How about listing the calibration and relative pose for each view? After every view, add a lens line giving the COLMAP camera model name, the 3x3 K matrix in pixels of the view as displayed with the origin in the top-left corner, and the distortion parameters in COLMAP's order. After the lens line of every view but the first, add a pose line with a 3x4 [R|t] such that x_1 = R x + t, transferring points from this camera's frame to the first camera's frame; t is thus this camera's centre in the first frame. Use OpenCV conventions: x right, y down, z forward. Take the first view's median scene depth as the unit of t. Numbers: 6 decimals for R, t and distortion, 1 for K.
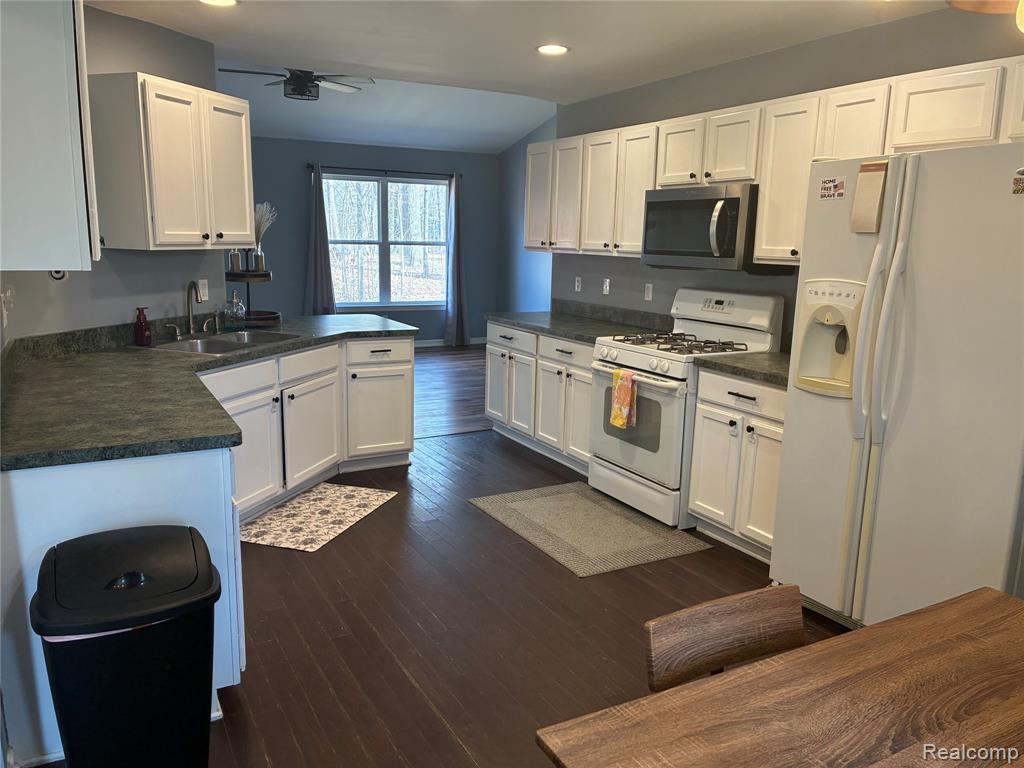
lens RADIAL K [[793.6, 0, 512.0], [0, 793.6, 384.0], [0, 0, 1]] dist [0.024439, -0.002176]
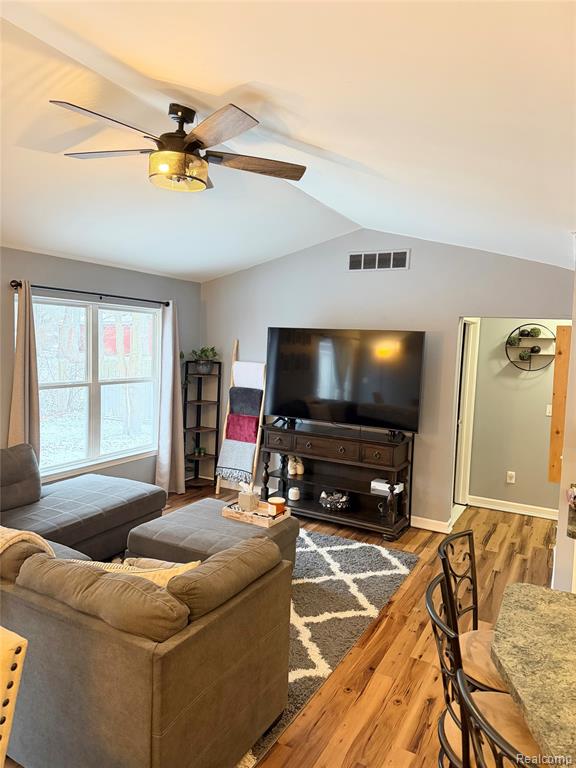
lens RADIAL K [[533.2, 0, 288.0], [0, 533.2, 384.0], [0, 0, 1]] dist [0.145519, -0.225414]
pose [[0.831647, -0.034921, 0.554206, -0.299926], [0.086531, 0.993979, -0.067217, -0.124311], [-0.548522, 0.103857, 0.829661, 0.448210]]
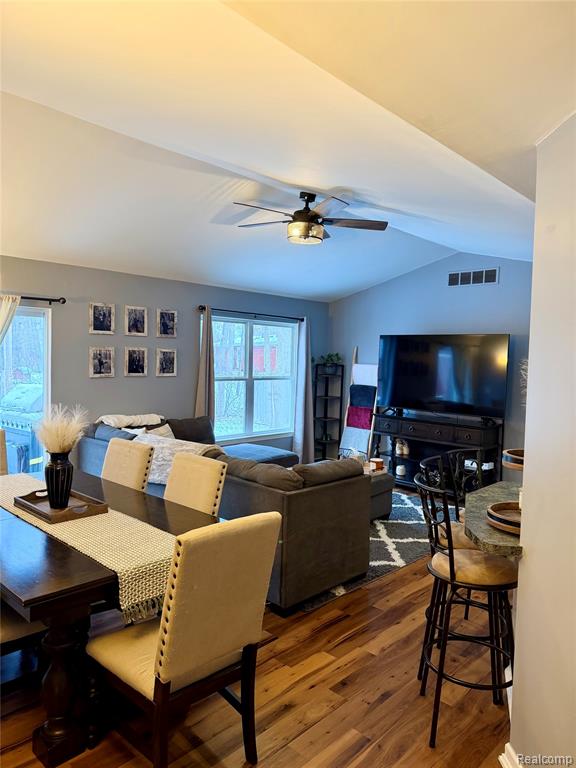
lens RADIAL K [[533.2, 0, 288.0], [0, 533.2, 384.0], [0, 0, 1]] dist [0.145519, -0.225414]
pose [[0.946802, -0.012528, 0.321572, -0.345885], [0.054463, 0.991066, -0.121747, -0.079512], [-0.317174, 0.132784, 0.939025, 0.302820]]
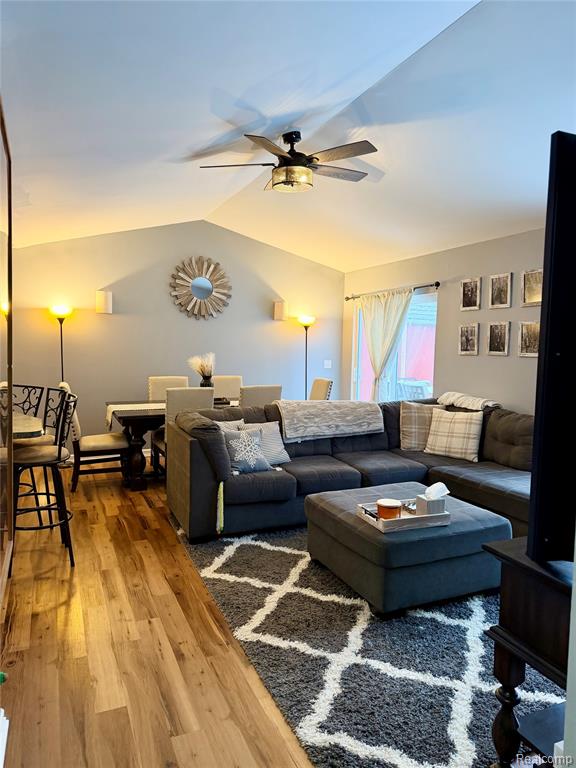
lens RADIAL K [[533.2, 0, 288.0], [0, 533.2, 384.0], [0, 0, 1]] dist [0.145519, -0.225414]
pose [[-0.078720, 0.055288, -0.995362, 0.217156], [-0.201976, 0.976869, 0.070235, -0.138271], [0.976222, 0.206569, -0.065732, 0.755897]]
